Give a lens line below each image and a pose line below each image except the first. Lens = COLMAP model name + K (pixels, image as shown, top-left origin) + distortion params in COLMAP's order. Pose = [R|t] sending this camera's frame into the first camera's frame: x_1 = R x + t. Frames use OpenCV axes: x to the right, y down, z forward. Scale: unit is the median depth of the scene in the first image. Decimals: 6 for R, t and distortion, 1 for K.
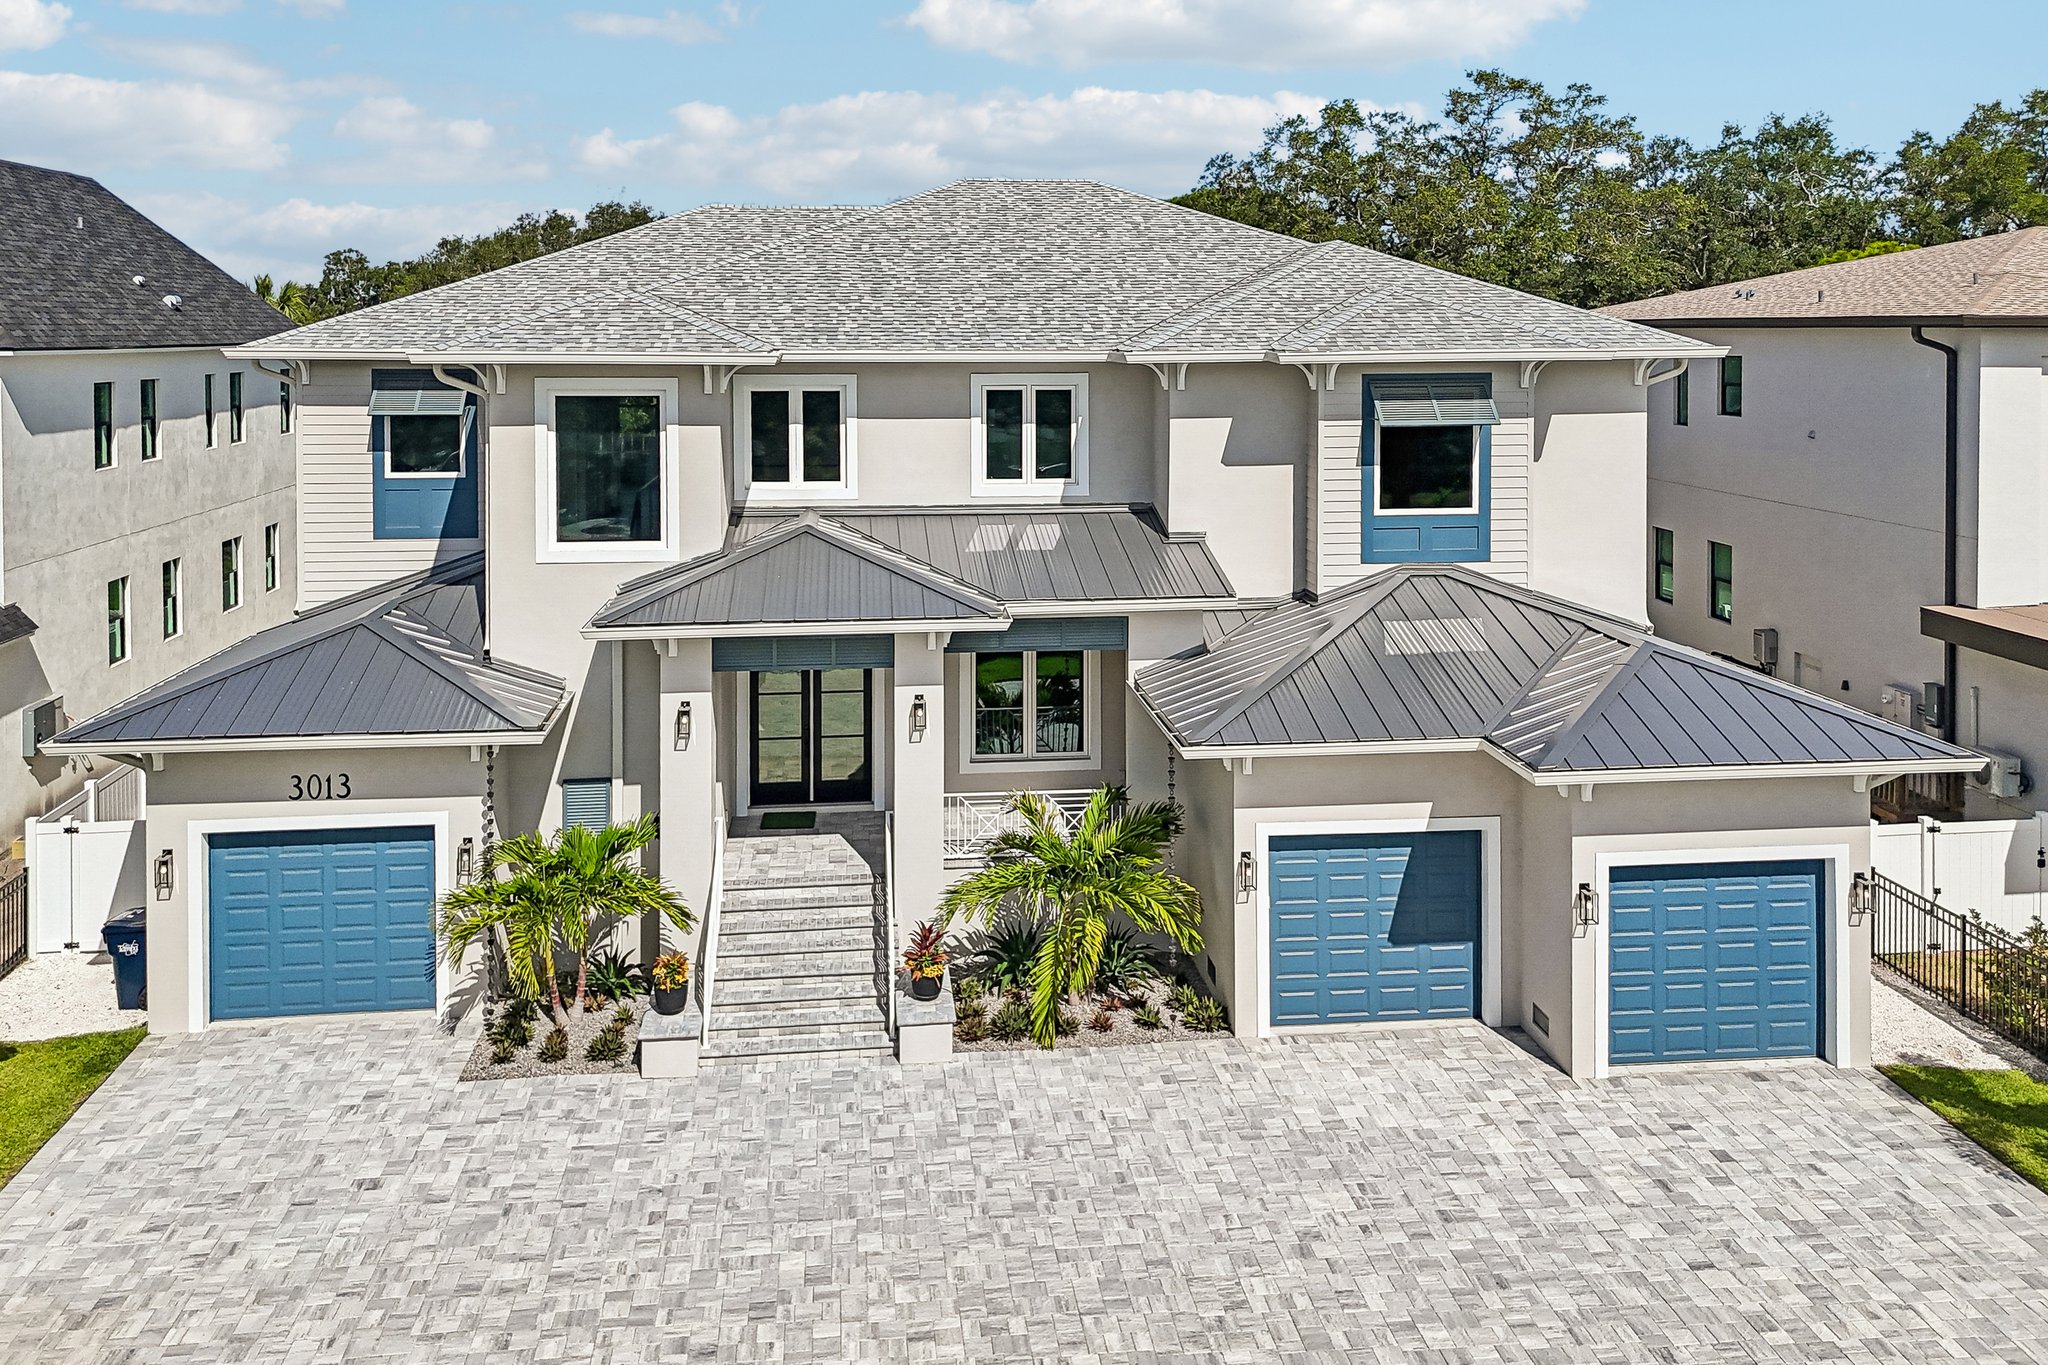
lens RADIAL K [[1597.3, 0, 1003.7], [0, 1597.3, 350.8], [0, 0, 1]] dist [0.046325, -0.021481]
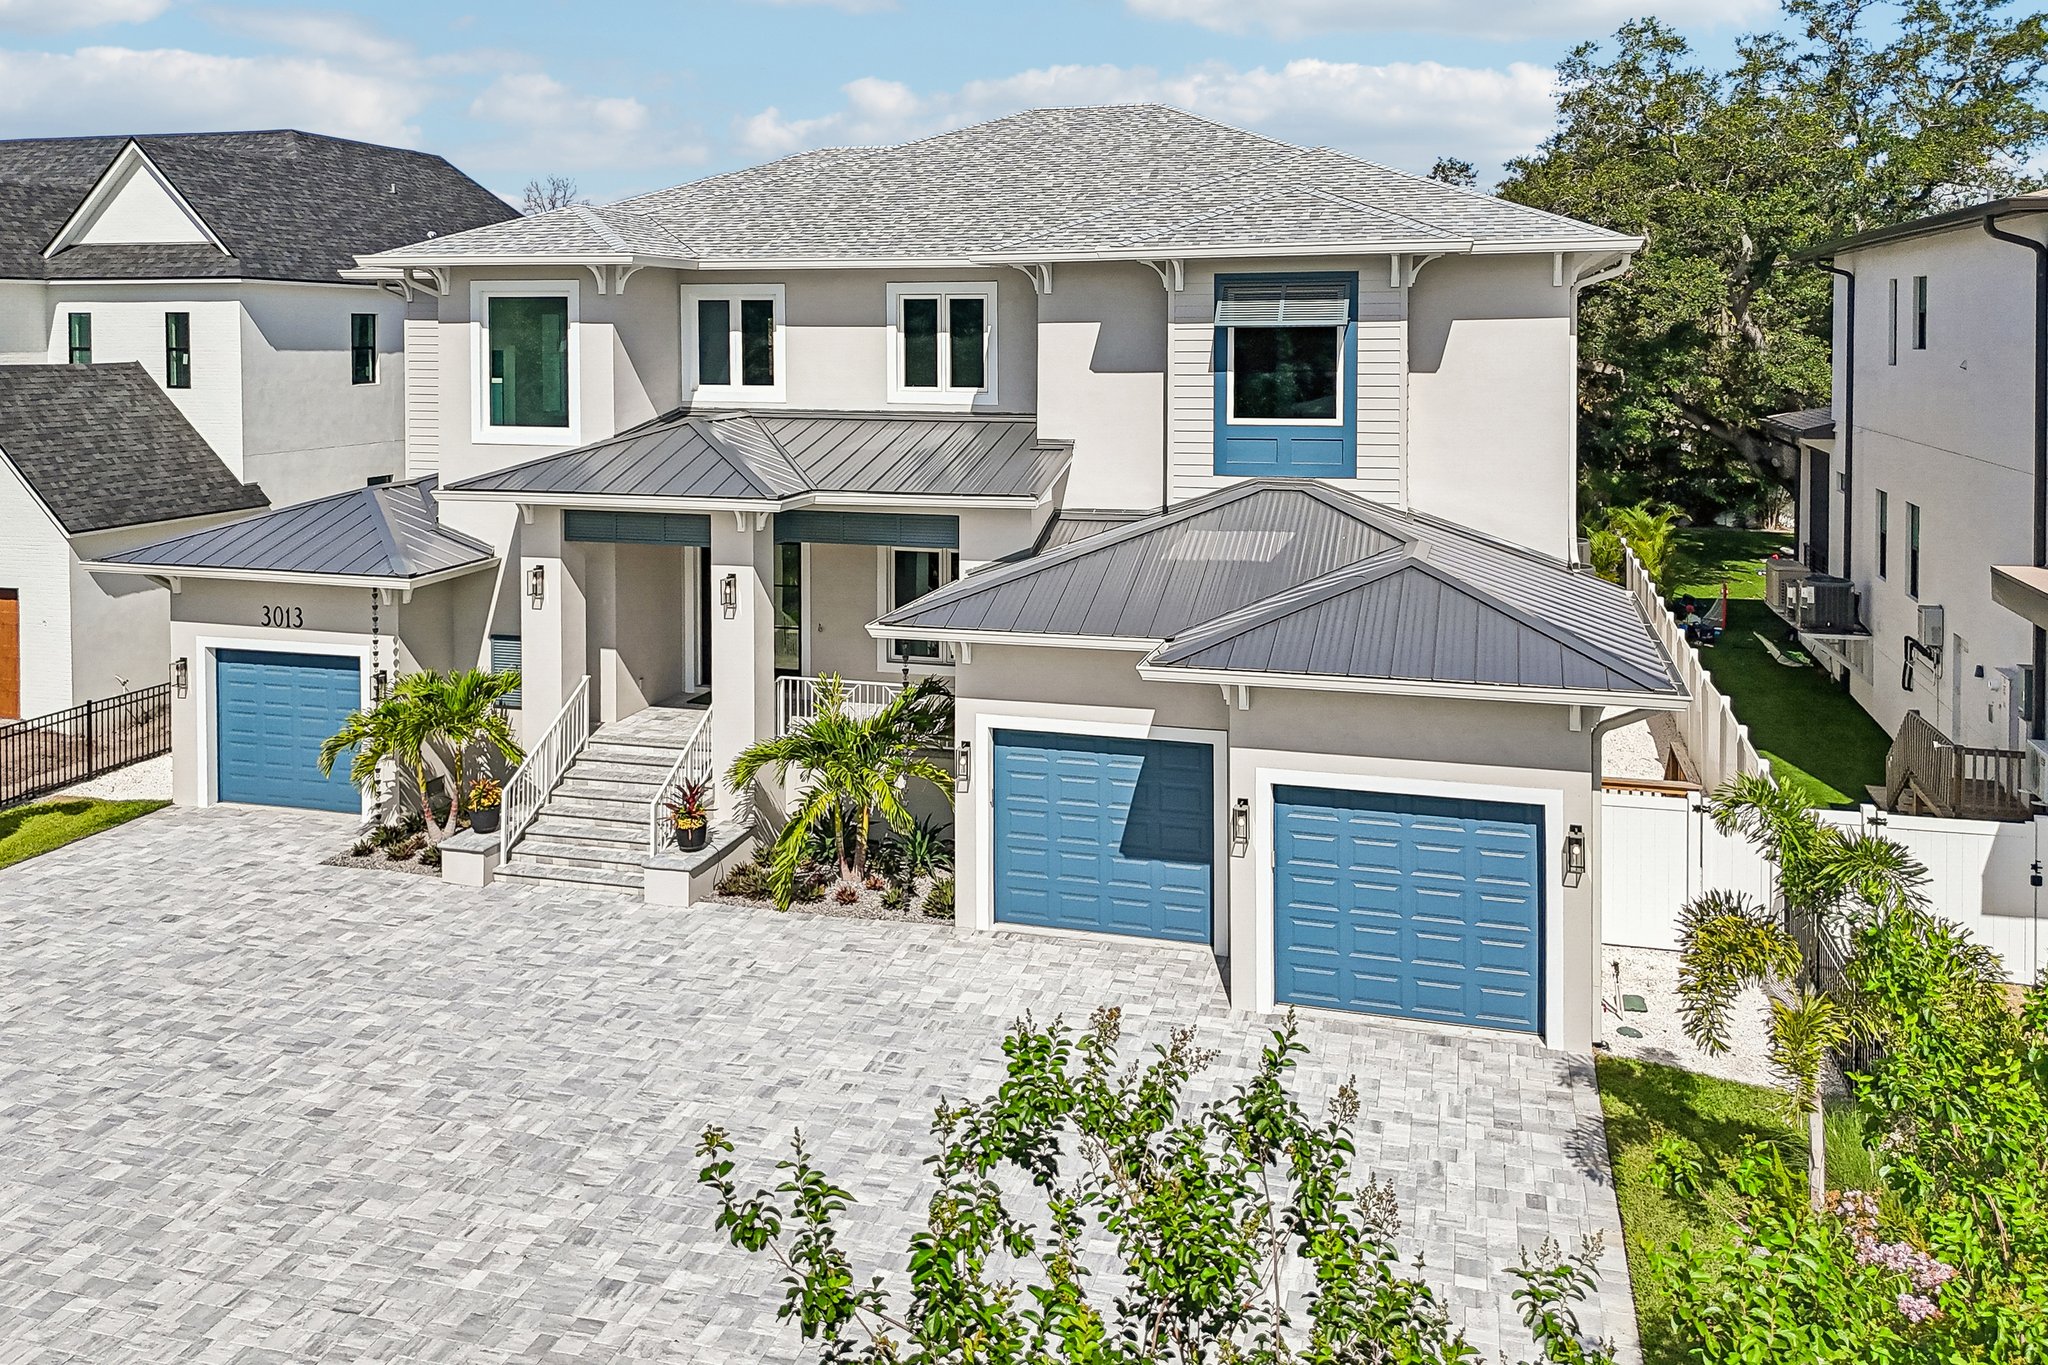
lens RADIAL K [[1597.3, 0, 1009.2], [0, 1597.3, 337.1], [0, 0, 1]] dist [0.046325, -0.021481]
pose [[0.925102, 0.002213, -0.379711, 0.500423], [-0.004582, 0.999975, -0.005336, 0.060383], [0.379690, 0.006676, 0.925090, 0.081233]]
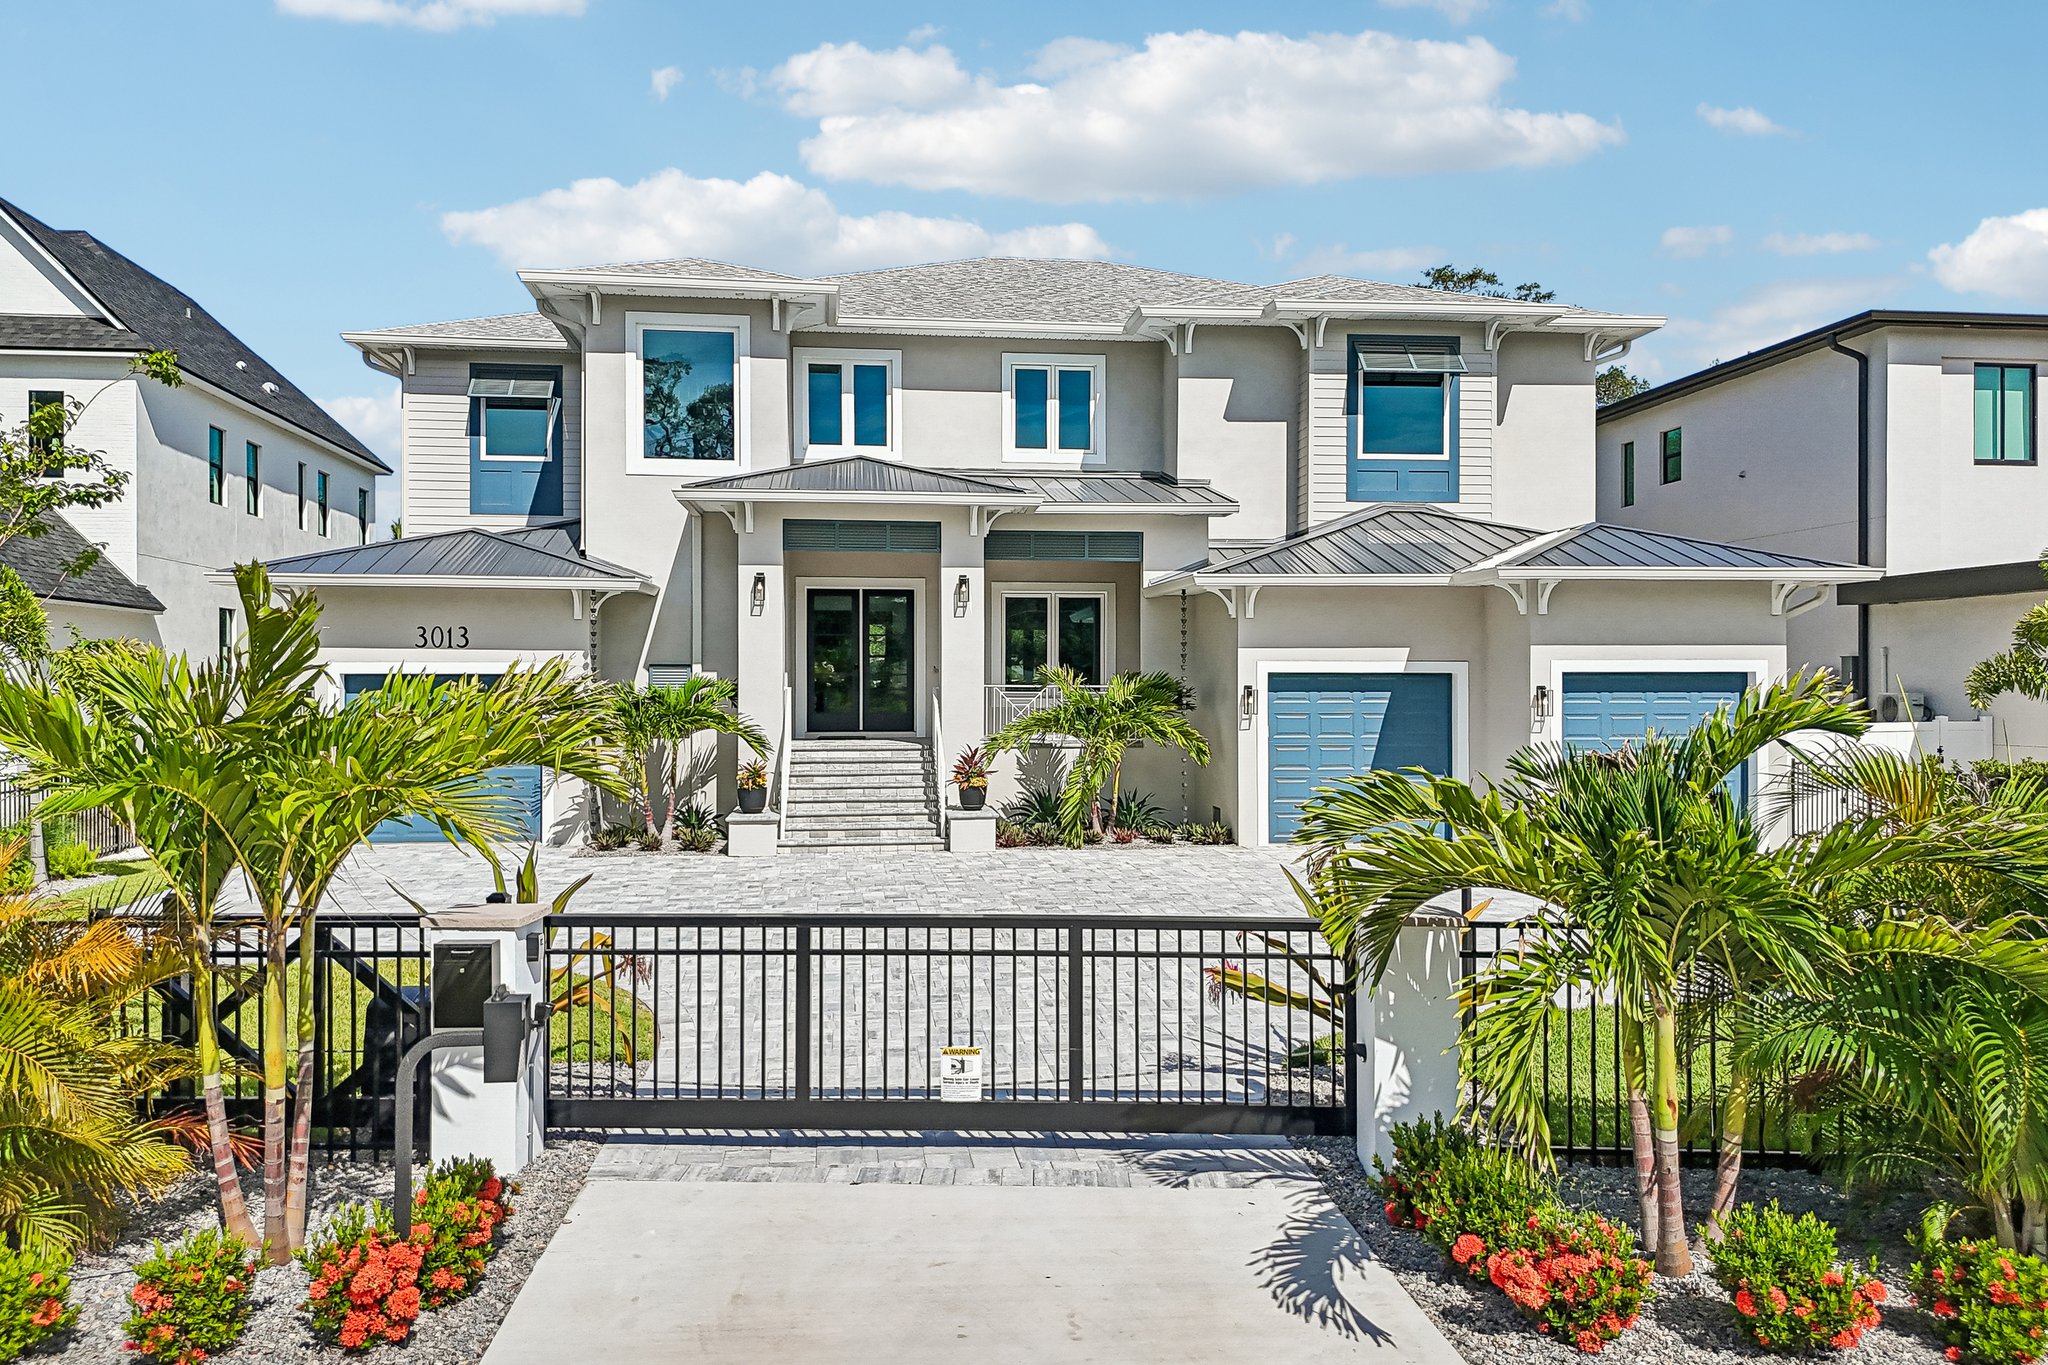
lens RADIAL K [[1524.6, 0, 1005.6], [0, 1524.6, 662.1], [0, 0, 1]] dist [0.062724, -0.066318]
pose [[0.999963, 0.001179, 0.008482, -0.030139], [-0.000952, 0.999641, -0.026788, 0.294591], [-0.008510, 0.026779, 0.999605, -0.088738]]
